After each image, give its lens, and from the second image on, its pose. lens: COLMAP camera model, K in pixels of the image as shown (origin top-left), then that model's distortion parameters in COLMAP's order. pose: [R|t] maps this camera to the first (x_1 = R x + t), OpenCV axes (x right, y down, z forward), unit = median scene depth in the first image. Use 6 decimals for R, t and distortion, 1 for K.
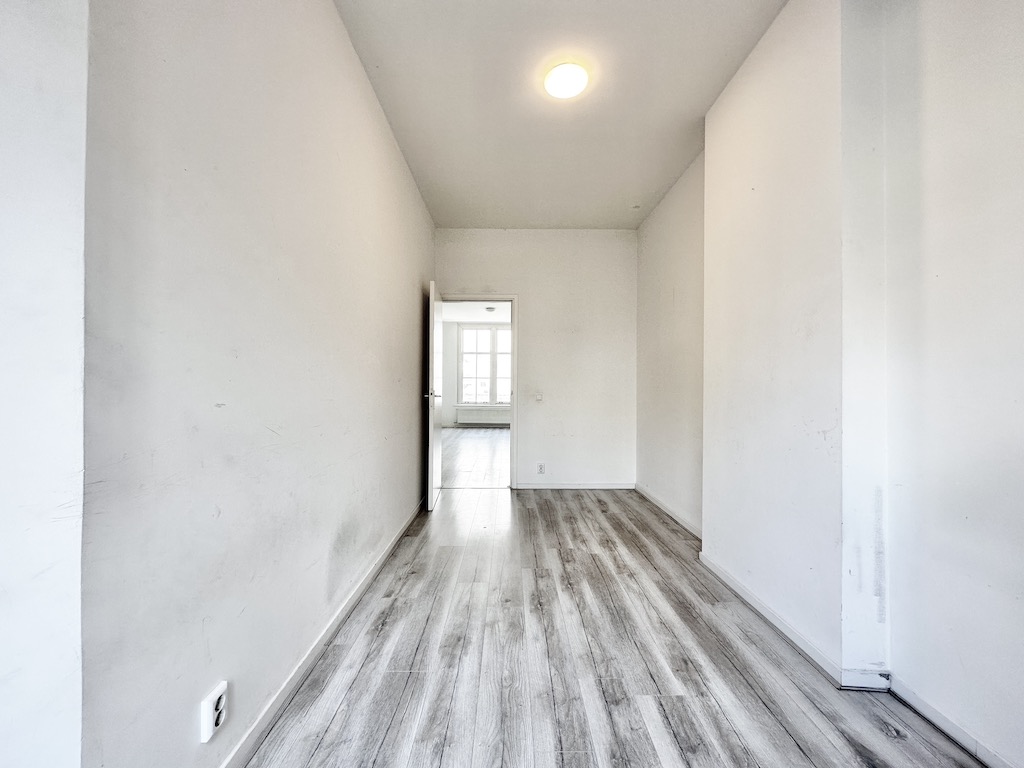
lens RADIAL K [[406.0, 0, 511.4], [0, 406.0, 385.8], [0, 0, 1]] dist [-0.002883, 0.000830]
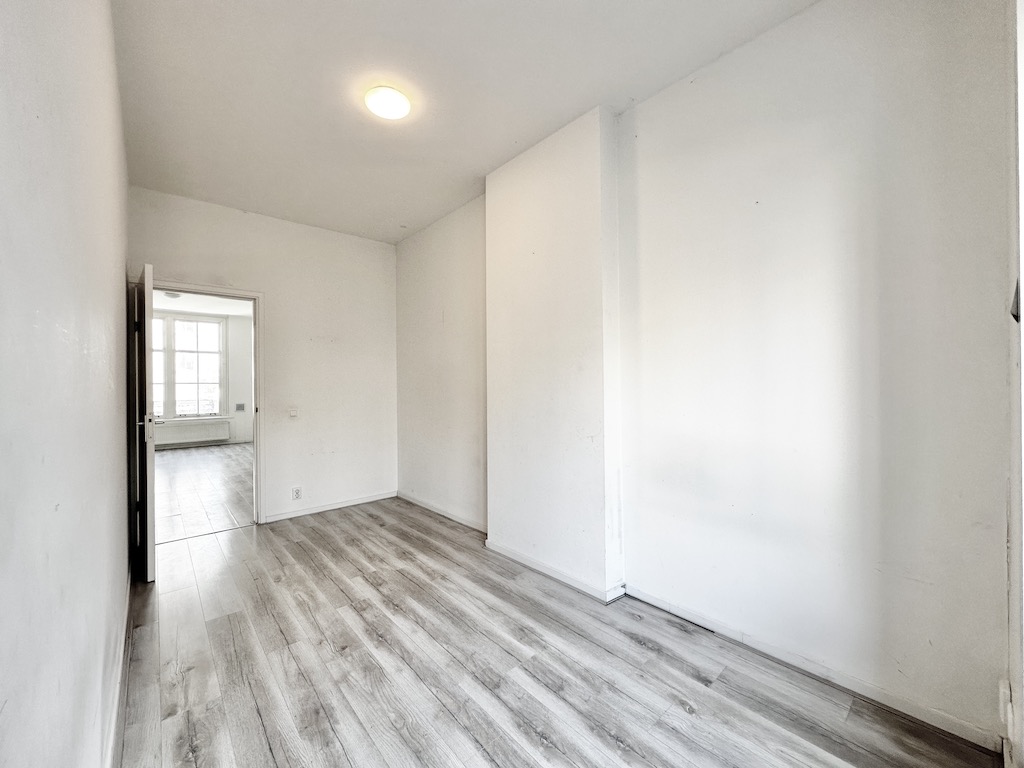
lens RADIAL K [[406.0, 0, 511.5], [0, 406.0, 385.9], [0, 0, 1]] dist [-0.002883, 0.000830]
pose [[0.753934, -0.014910, 0.656781, -0.337736], [0.013019, 0.999885, 0.007754, -0.069877], [-0.656821, 0.002704, 0.754042, 0.059987]]
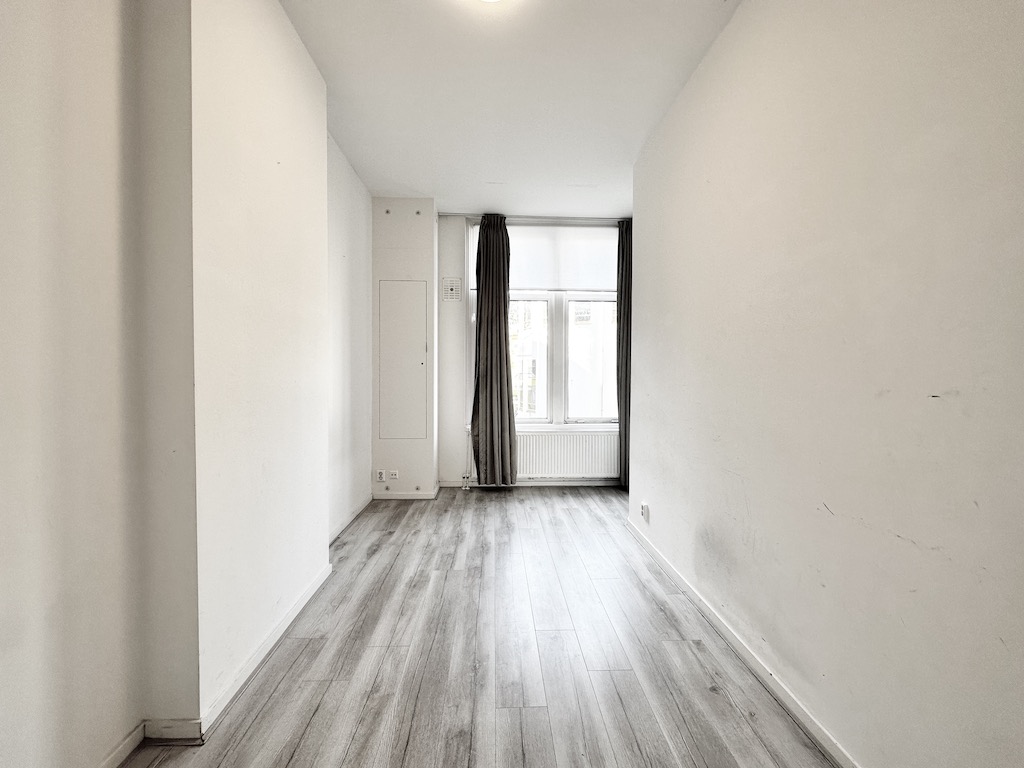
lens RADIAL K [[406.0, 0, 509.0], [0, 406.0, 381.8], [0, 0, 1]] dist [-0.002883, 0.000830]
pose [[-0.999538, -0.009171, -0.028978, 0.126109], [-0.009771, 0.999740, 0.020625, -0.041213], [0.028781, 0.020898, -0.999367, 1.970186]]
